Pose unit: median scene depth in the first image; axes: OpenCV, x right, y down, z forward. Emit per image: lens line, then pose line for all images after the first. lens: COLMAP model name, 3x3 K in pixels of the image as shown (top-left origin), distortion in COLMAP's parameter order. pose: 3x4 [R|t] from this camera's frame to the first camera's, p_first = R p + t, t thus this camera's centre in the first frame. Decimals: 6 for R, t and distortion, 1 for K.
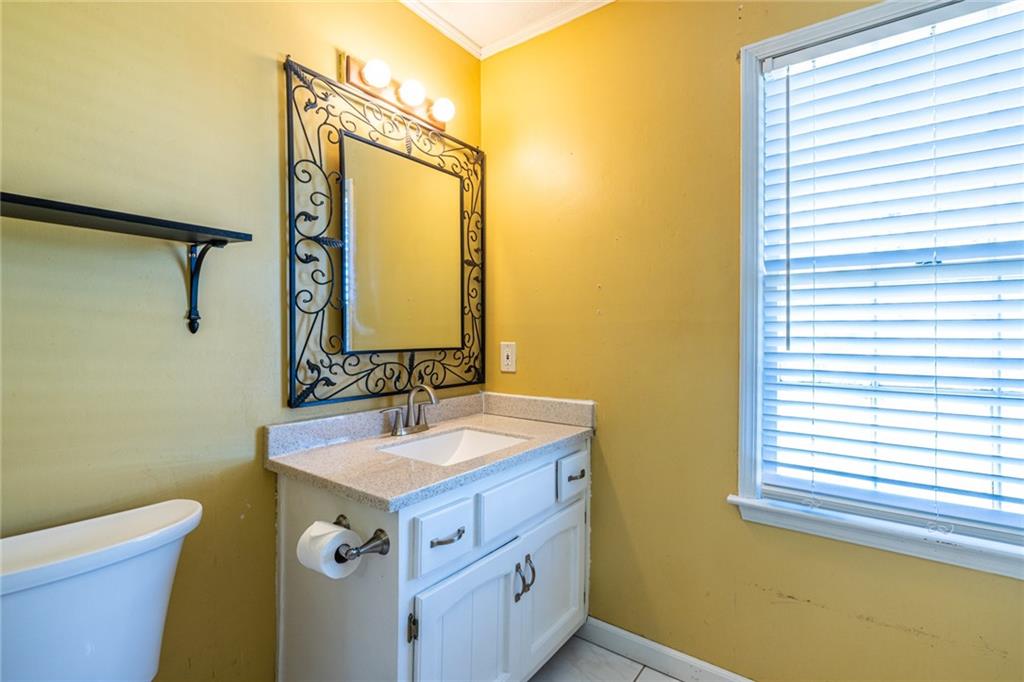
lens RADIAL K [[482.1, 0, 511.0], [0, 482.1, 340.3], [0, 0, 1]] dist [-0.001789, 0.000148]
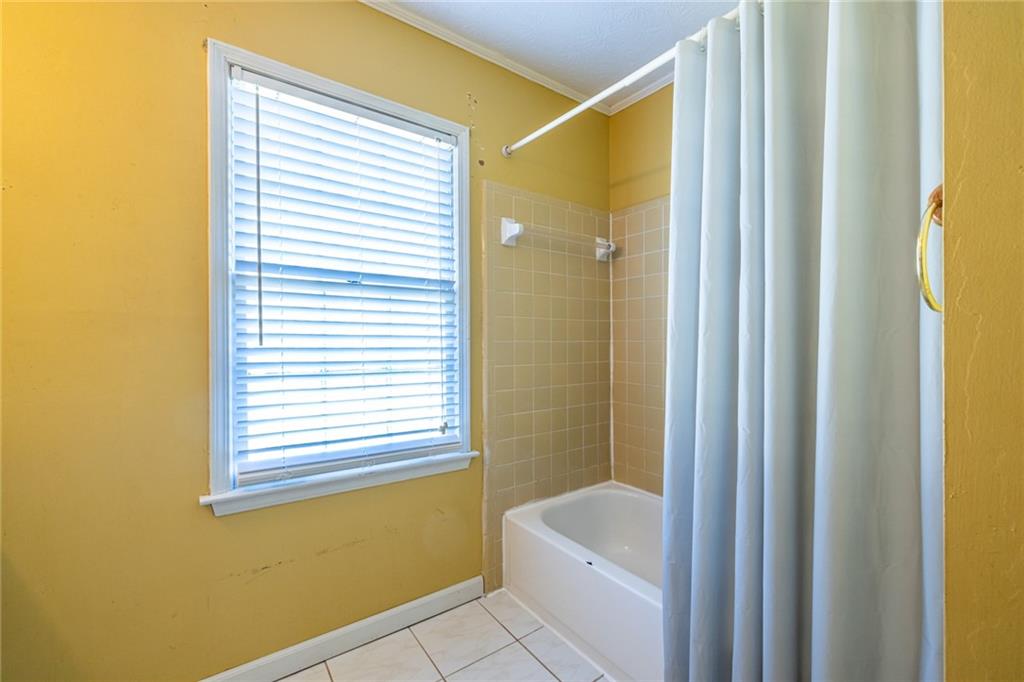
lens RADIAL K [[435.5, 0, 510.4], [0, 435.5, 337.7], [0, 0, 1]] dist [0.004048, 0.000236]
pose [[0.295052, -0.006105, 0.955462, -0.207488], [0.000548, 0.999981, 0.006221, -0.003281], [-0.955481, -0.001312, 0.295050, 0.160944]]
